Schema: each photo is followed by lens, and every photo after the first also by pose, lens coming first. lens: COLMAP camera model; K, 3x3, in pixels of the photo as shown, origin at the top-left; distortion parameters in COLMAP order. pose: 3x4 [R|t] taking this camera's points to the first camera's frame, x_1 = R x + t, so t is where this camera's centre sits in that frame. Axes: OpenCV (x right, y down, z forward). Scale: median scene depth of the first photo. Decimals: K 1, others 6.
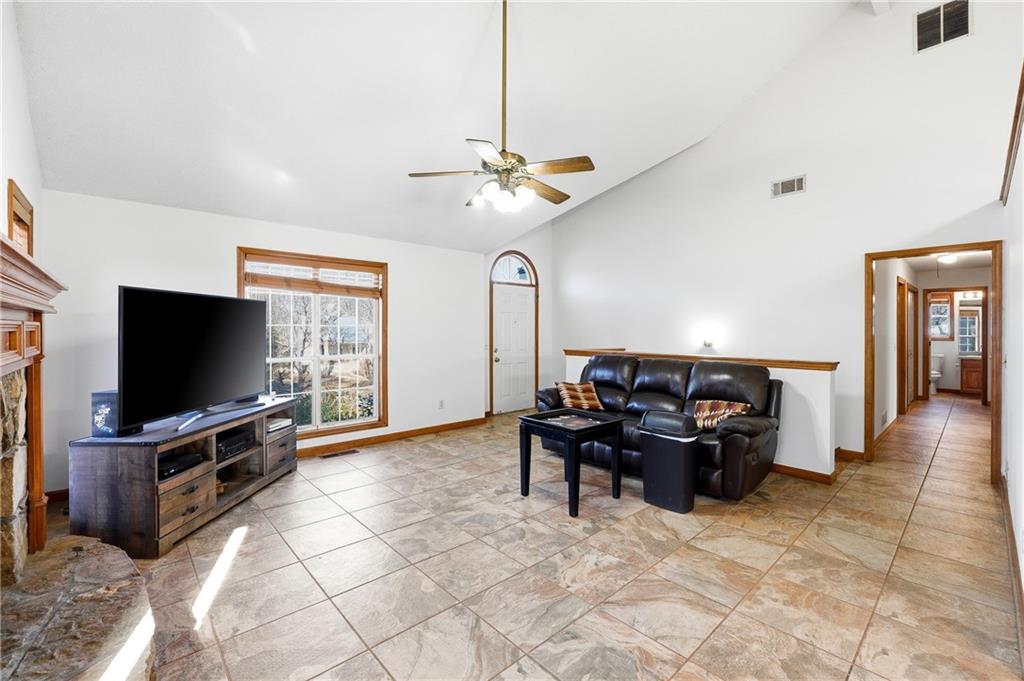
lens RADIAL K [[437.0, 0, 515.4], [0, 437.0, 330.8], [0, 0, 1]] dist [-0.014780, 0.000218]
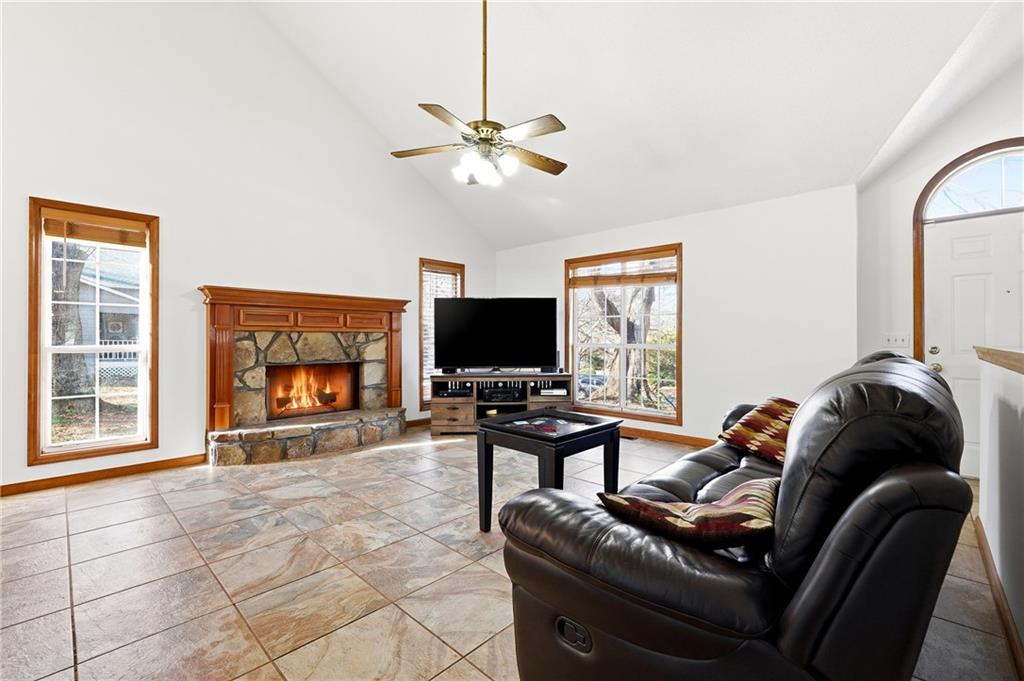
lens RADIAL K [[437.0, 0, 515.4], [0, 437.0, 330.8], [0, 0, 1]] dist [-0.014780, 0.000218]
pose [[0.067890, -0.020981, -0.997472, 1.091573], [-0.005369, 0.999757, -0.021395, 0.088835], [0.997678, 0.006808, 0.067761, 1.159348]]
